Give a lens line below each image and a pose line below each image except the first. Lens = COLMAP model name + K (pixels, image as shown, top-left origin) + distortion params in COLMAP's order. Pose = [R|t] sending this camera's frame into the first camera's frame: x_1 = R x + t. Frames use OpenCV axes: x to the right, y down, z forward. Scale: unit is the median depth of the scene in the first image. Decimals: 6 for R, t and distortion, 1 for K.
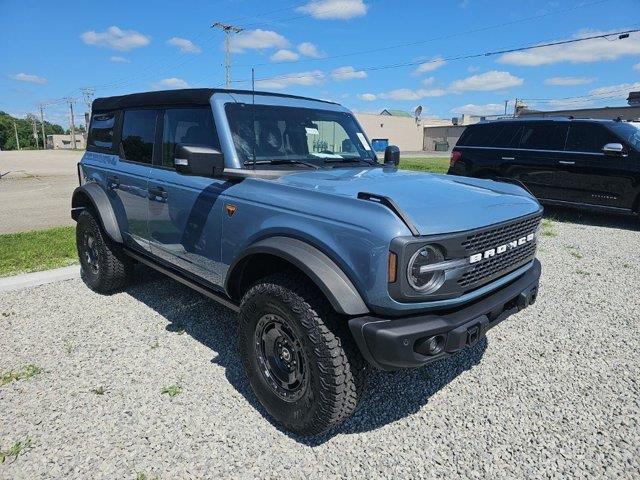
lens RADIAL K [[480.6, 0, 317.8], [0, 480.6, 240.5], [0, 0, 1]] dist [0.045816, -0.043795]
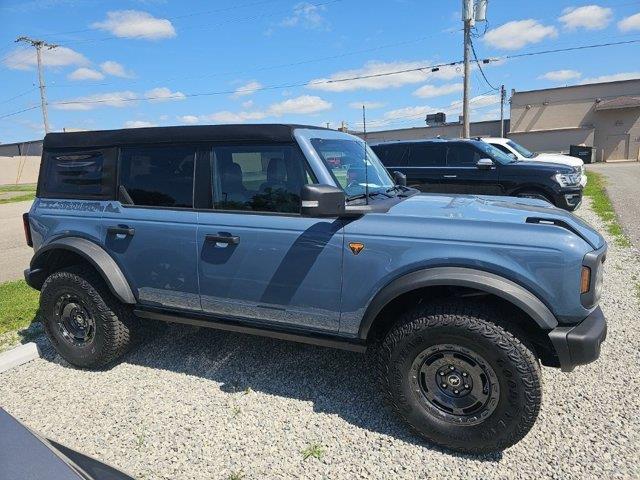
lens RADIAL K [[480.6, 0, 320.8], [0, 480.6, 237.8], [0, 0, 1]] dist [0.045816, -0.043795]
pose [[0.907139, -0.110295, 0.406122, -0.438735], [0.128105, 0.991618, -0.016840, -0.052440], [-0.400860, 0.067303, 0.913664, 0.094482]]
